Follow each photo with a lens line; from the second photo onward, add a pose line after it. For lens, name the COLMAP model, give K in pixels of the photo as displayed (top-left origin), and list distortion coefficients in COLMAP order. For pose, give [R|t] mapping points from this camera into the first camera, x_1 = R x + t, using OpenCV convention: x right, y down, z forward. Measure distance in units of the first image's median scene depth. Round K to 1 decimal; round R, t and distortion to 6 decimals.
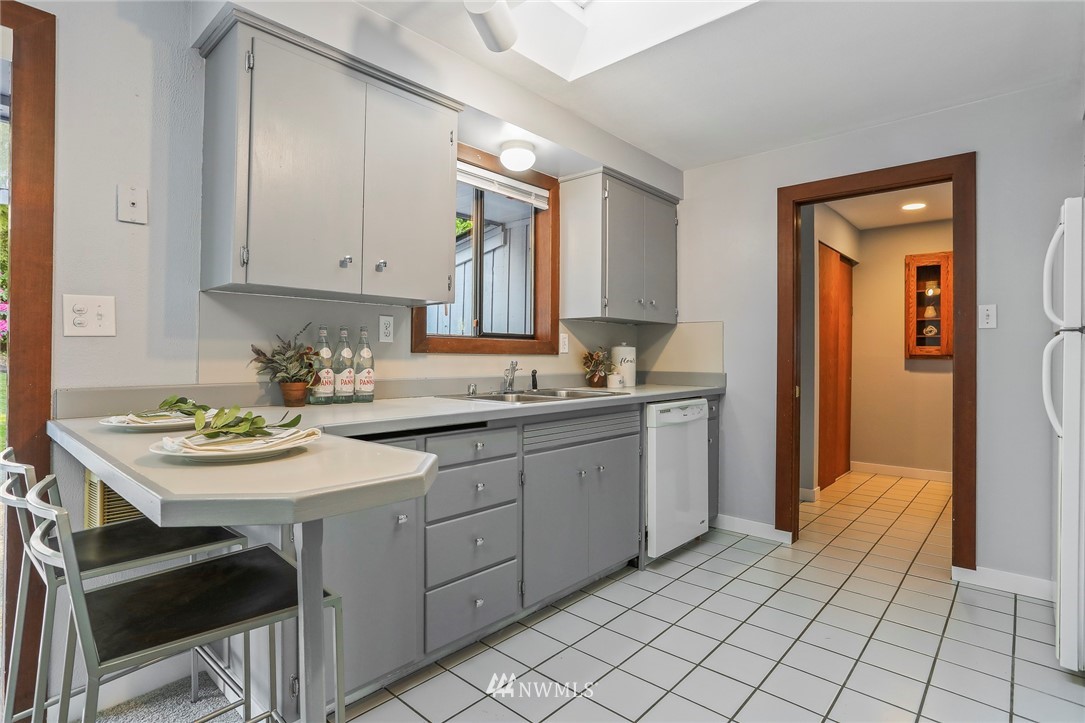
lens RADIAL K [[538.8, 0, 542.5], [0, 538.8, 361.5], [0, 0, 1]] dist [-0.045839, 0.023092]
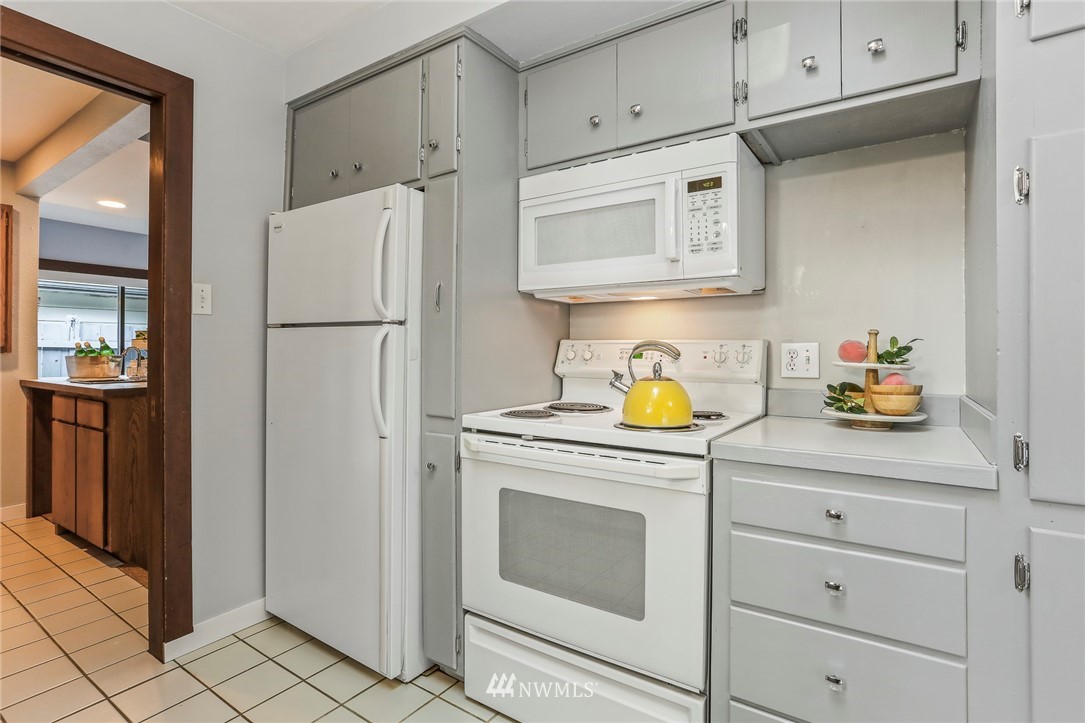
lens RADIAL K [[538.8, 0, 542.5], [0, 538.8, 361.5], [0, 0, 1]] dist [-0.045839, 0.023092]
pose [[-0.139457, -0.010381, 0.990174, -0.001091], [-0.000136, 0.999945, 0.010464, -0.000587], [-0.990228, 0.001324, -0.139450, 0.267906]]
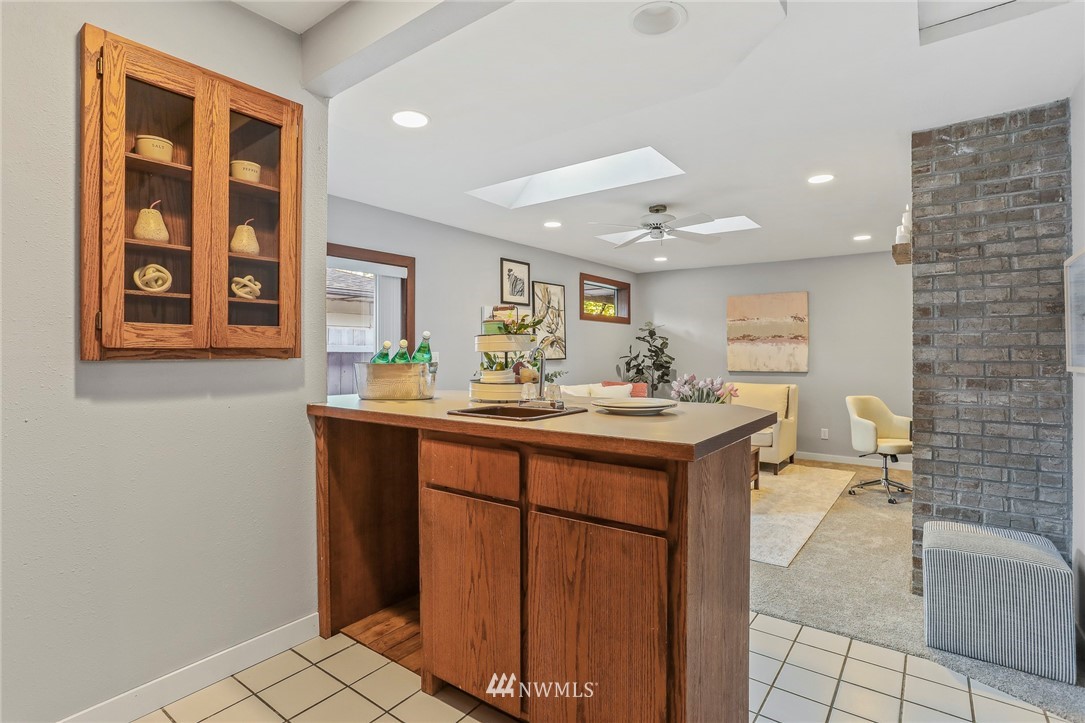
lens RADIAL K [[538.8, 0, 542.5], [0, 538.8, 361.5], [0, 0, 1]] dist [-0.045839, 0.023092]
pose [[-0.104453, -0.011922, 0.994458, 0.295961], [0.004877, 0.999910, 0.012499, -0.005833], [-0.994518, 0.006155, -0.104385, 0.644493]]
